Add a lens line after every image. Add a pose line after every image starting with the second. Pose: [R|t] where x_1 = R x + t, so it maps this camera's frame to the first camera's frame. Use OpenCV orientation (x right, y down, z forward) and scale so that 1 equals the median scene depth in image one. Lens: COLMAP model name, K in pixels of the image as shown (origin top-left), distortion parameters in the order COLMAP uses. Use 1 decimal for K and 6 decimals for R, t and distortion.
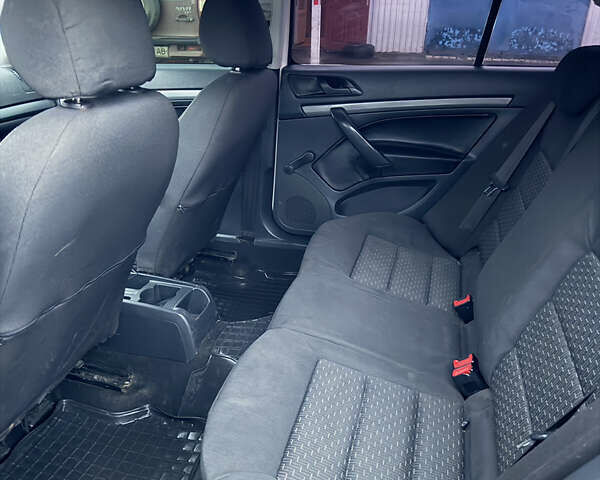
lens RADIAL K [[565.6, 0, 300.0], [0, 565.6, 240.0], [0, 0, 1]] dist [0.179365, -0.344505]
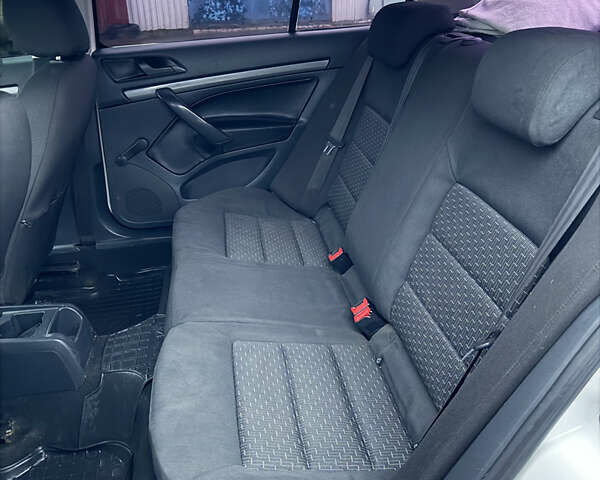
lens RADIAL K [[565.6, 0, 300.0], [0, 565.6, 240.0], [0, 0, 1]] dist [0.179365, -0.344505]
pose [[0.918521, -0.214107, 0.332382, -0.103659], [0.201830, 0.976809, 0.071474, -0.007640], [-0.339977, 0.001434, 0.940433, 0.020964]]
